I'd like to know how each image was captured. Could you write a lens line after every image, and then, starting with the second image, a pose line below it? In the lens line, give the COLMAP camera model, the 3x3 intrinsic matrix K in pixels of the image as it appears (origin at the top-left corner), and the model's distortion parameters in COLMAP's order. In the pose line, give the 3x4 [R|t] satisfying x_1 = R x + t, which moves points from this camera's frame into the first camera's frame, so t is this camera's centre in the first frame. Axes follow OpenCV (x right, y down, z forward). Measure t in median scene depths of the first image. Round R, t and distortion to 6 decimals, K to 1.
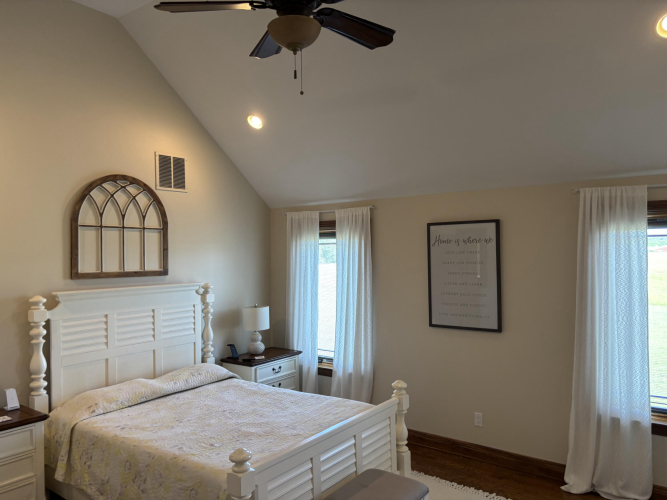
lens RADIAL K [[502.6, 0, 328.2], [0, 502.6, 249.5], [0, 0, 1]] dist [0.042162, -0.052013]
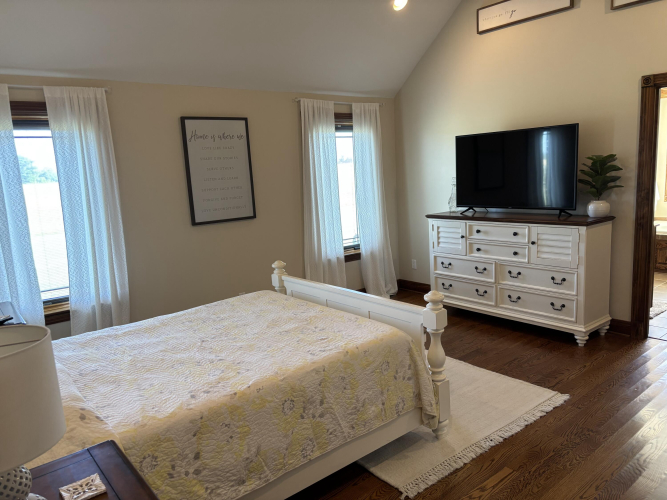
lens RADIAL K [[502.6, 0, 337.5], [0, 502.6, 256.7], [0, 0, 1]] dist [0.042162, -0.052013]
pose [[0.227382, -0.169483, 0.958944, -0.817047], [0.045666, 0.985511, 0.163350, 0.077449], [-0.972734, 0.006648, 0.231827, 0.597459]]
